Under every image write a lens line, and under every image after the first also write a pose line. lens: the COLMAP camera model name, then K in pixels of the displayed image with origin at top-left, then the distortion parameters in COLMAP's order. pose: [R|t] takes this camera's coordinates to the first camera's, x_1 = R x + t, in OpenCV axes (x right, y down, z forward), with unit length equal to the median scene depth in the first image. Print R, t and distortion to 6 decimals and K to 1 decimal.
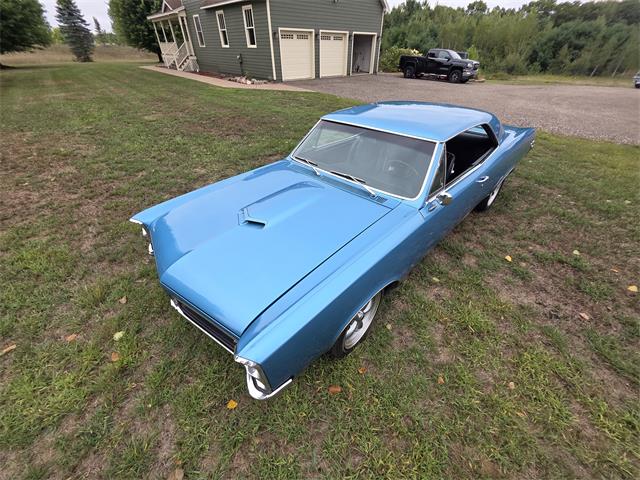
lens RADIAL K [[255.4, 0, 320.0], [0, 255.4, 240.0], [0, 0, 1]] dist [0.001322, -0.000915]
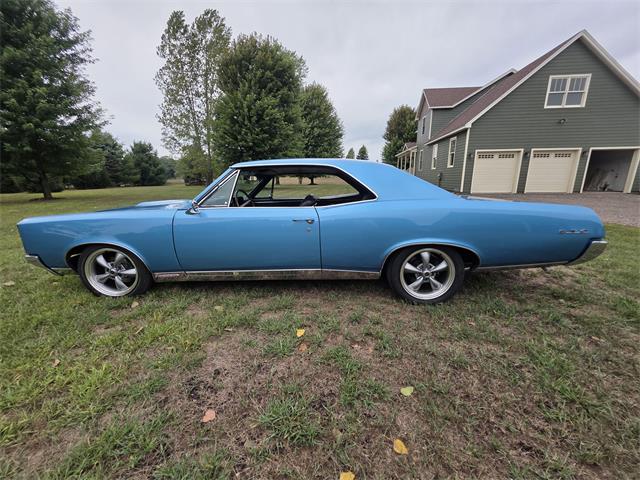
lens RADIAL K [[255.6, 0, 321.4], [0, 255.6, 239.5], [0, 0, 1]] dist [0.000413, -0.000423]
pose [[0.658407, 0.165425, -0.734258, 0.230291], [-0.446742, 0.871011, -0.204358, -0.005743], [0.605741, 0.462574, 0.647382, 0.090234]]
